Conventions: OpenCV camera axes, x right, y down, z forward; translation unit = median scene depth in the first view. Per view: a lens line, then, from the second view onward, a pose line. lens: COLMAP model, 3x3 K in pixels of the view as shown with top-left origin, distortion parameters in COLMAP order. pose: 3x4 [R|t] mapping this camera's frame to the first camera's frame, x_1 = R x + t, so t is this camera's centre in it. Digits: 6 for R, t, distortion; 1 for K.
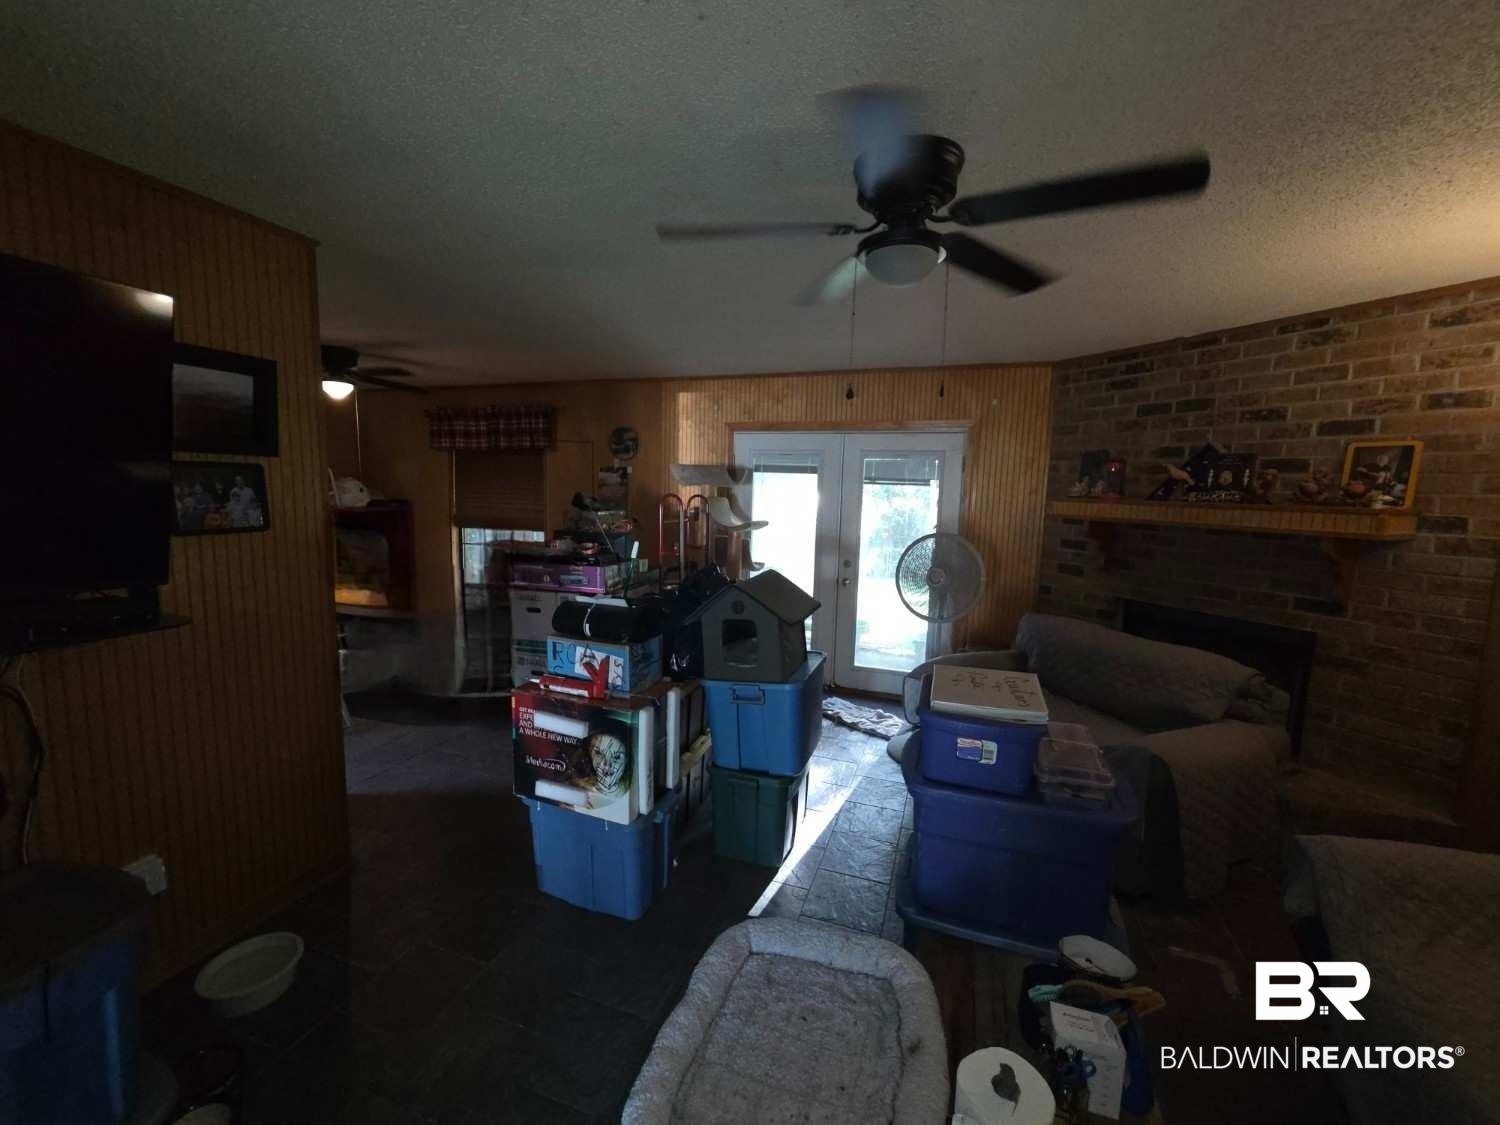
lens RADIAL K [[618.8, 0, 747.9], [0, 618.8, 565.7], [0, 0, 1]] dist [0.000024, -0.000140]
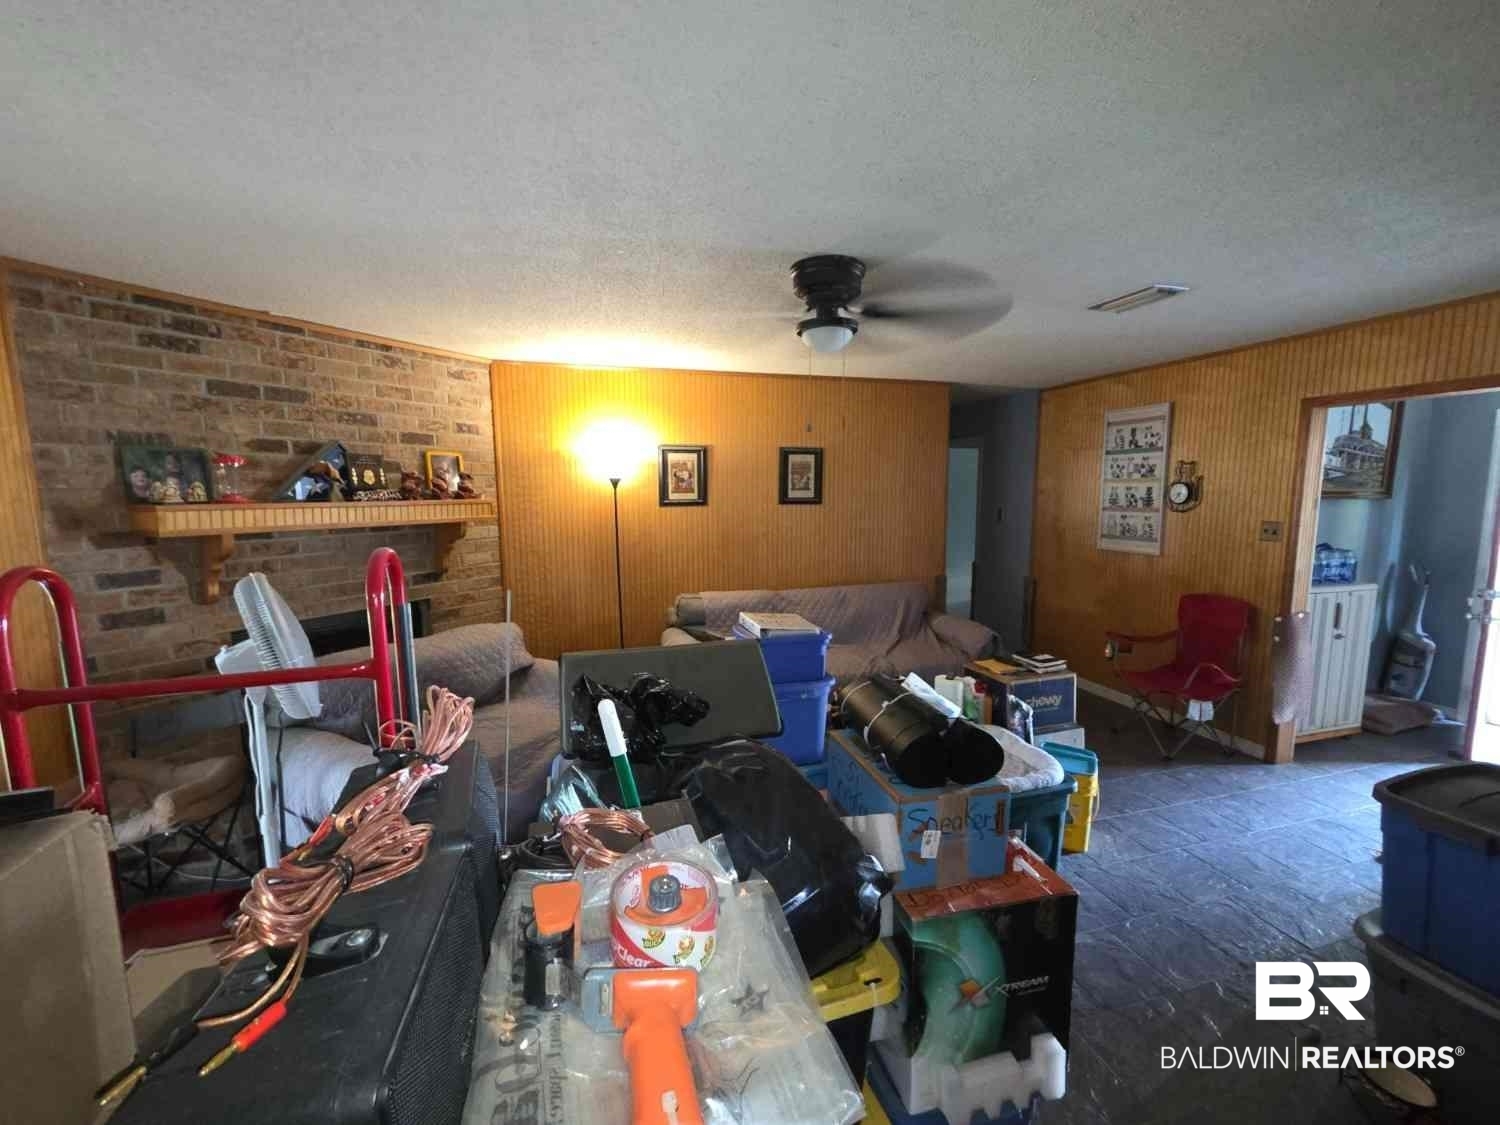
lens RADIAL K [[618.8, 0, 752.8], [0, 618.8, 564.9], [0, 0, 1]] dist [0.000024, -0.000140]
pose [[-0.586286, -0.119589, 0.801228, -0.432152], [0.095654, 0.971906, 0.215057, -0.151041], [-0.804437, 0.202726, -0.558376, 1.024626]]
